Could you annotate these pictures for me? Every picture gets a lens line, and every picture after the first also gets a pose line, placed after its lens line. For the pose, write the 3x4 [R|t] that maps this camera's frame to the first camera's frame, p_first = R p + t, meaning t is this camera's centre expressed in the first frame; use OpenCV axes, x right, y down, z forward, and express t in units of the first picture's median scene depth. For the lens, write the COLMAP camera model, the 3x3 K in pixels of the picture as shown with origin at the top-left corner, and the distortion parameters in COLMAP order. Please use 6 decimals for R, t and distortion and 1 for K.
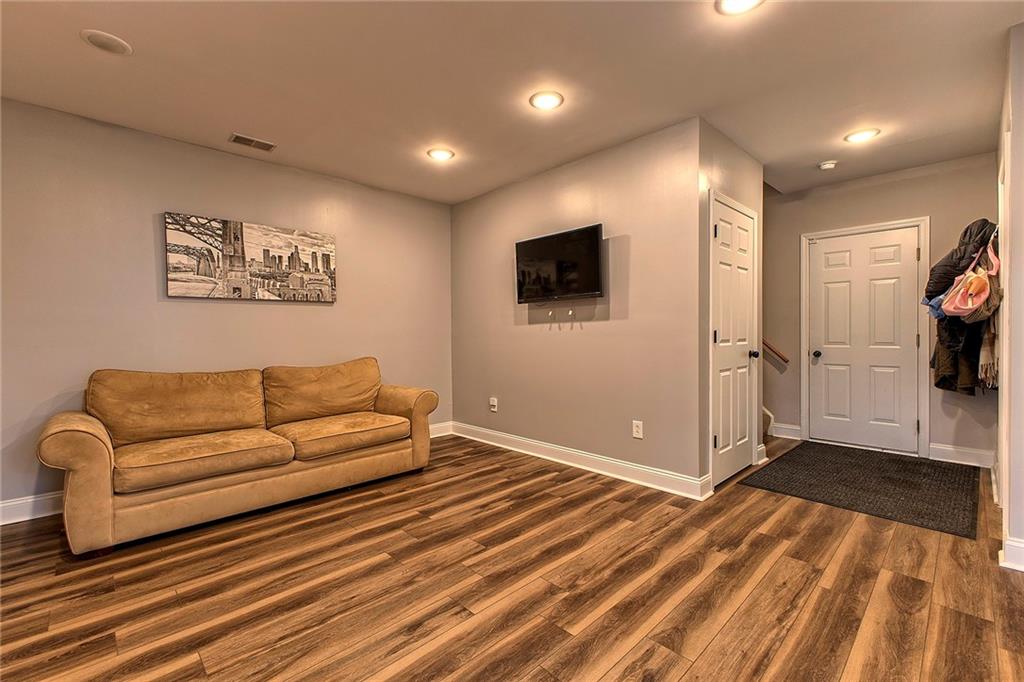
lens RADIAL K [[440.3, 0, 513.3], [0, 440.3, 337.6], [0, 0, 1]] dist [0.017443, -0.005318]
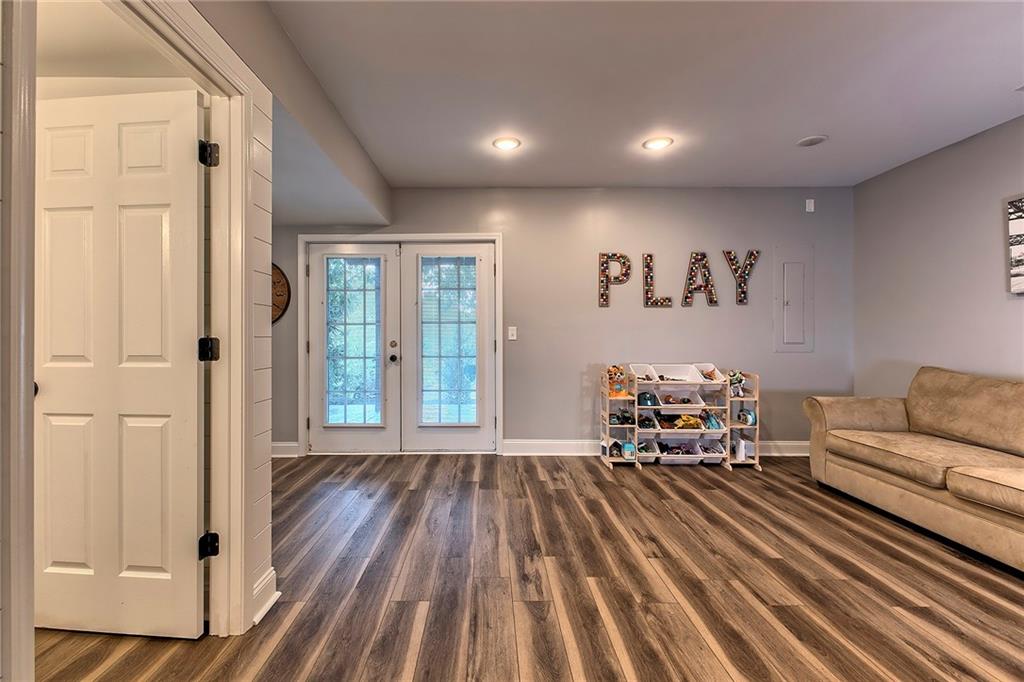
lens RADIAL K [[440.3, 0, 513.3], [0, 440.3, 337.6], [0, 0, 1]] dist [0.017443, -0.005318]
pose [[-0.660913, 0.009363, -0.750405, 1.005573], [-0.000161, 0.999920, 0.012618, -0.042543], [0.750463, 0.008460, -0.660858, 1.358287]]
